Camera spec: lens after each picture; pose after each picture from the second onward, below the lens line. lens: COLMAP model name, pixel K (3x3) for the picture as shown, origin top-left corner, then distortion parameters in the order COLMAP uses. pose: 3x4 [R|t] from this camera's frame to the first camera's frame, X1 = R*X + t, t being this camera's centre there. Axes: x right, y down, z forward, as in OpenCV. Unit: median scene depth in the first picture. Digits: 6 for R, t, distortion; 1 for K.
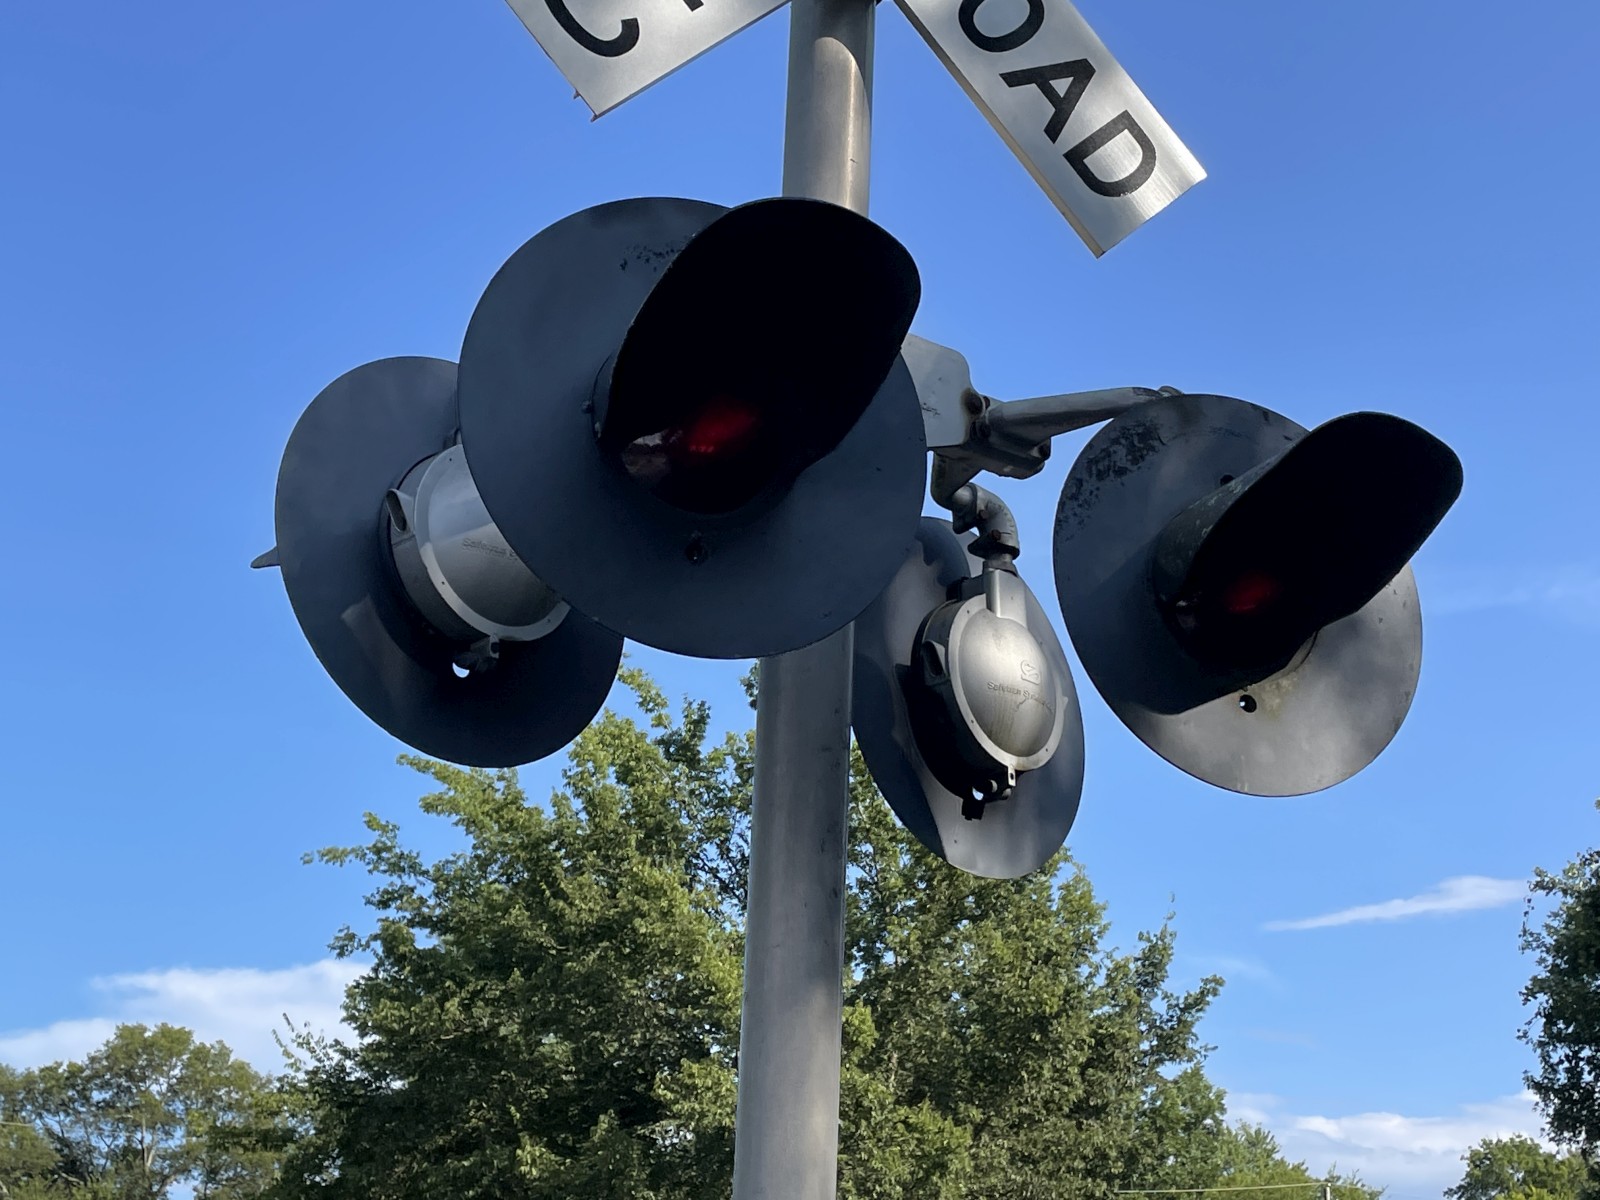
lens RADIAL K [[2394.9, 0, 805.2], [0, 2394.9, 583.1], [0, 0, 1]] dist [0.084073, 0.000000]
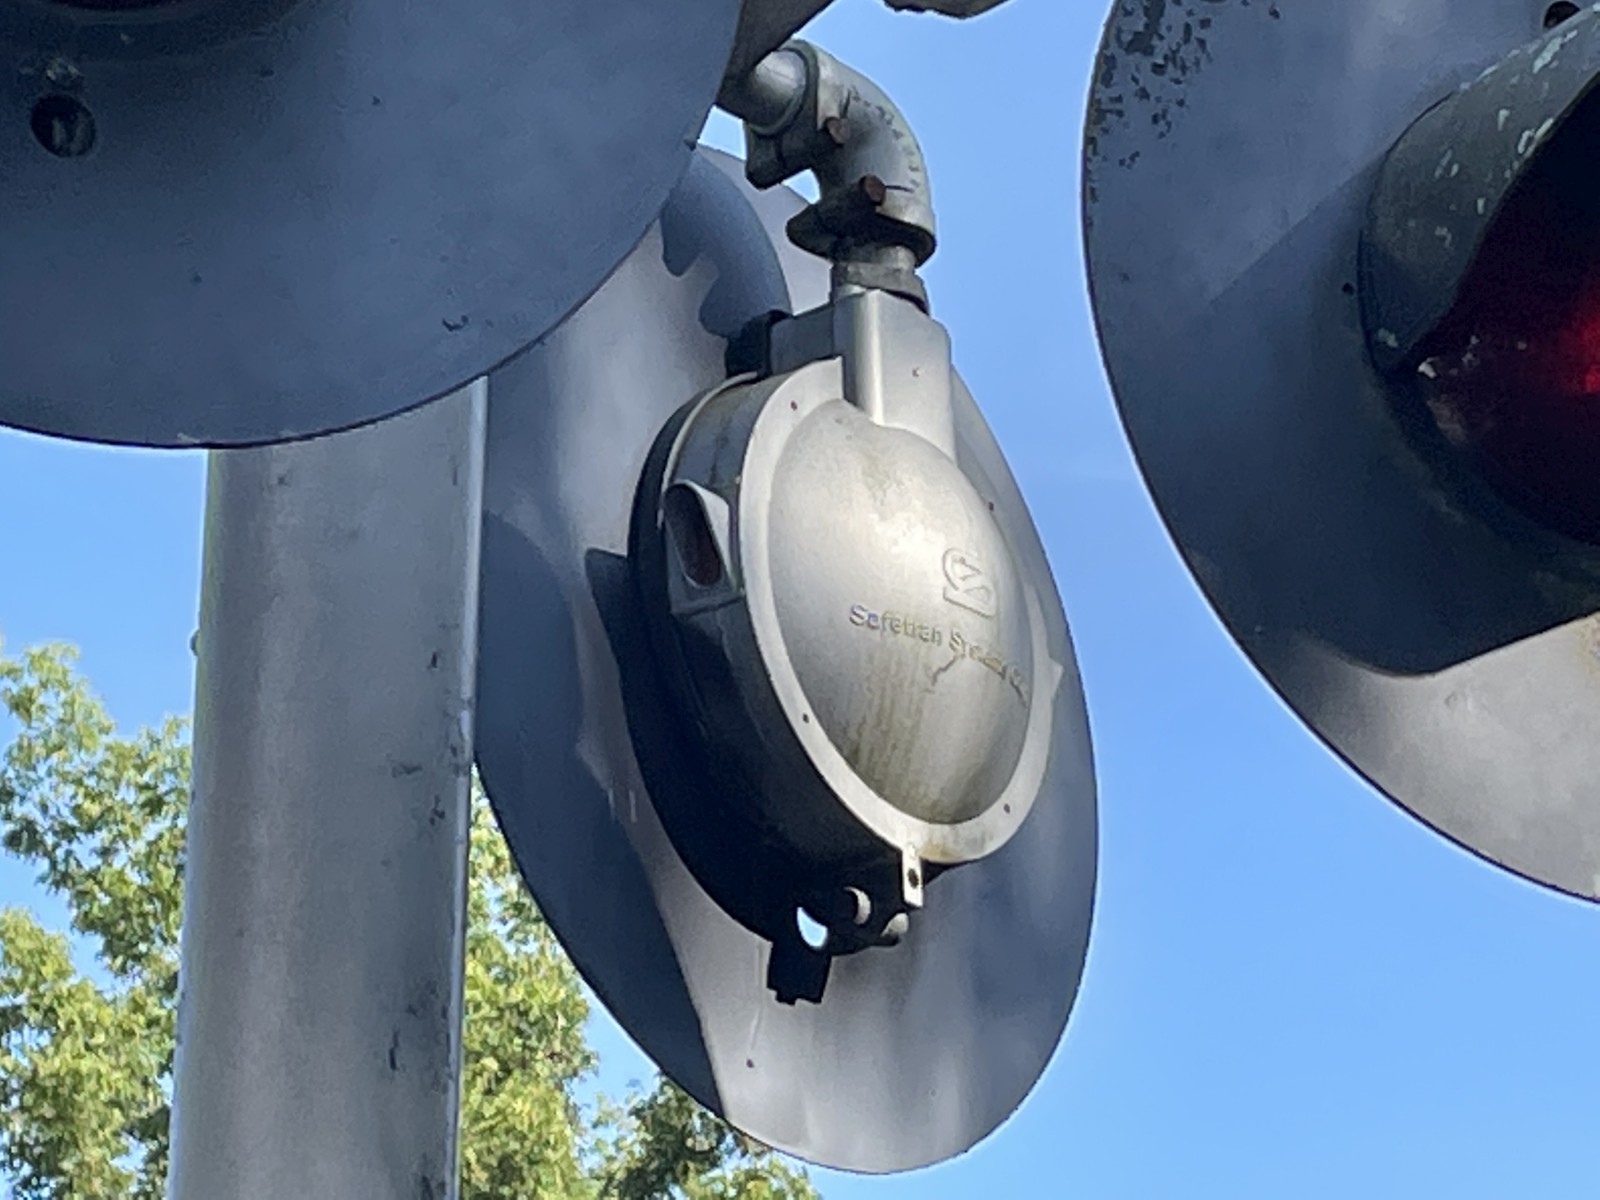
lens RADIAL K [[6114.3, 0, 802.6], [0, 6114.3, 602.1], [0, 0, 1]] dist [-0.157708, 0.000000]
pose [[0.994145, 0.013623, 0.107195, -0.024769], [-0.014535, 0.999865, 0.007726, 0.033035], [-0.107076, -0.009239, 0.994208, 0.116906]]
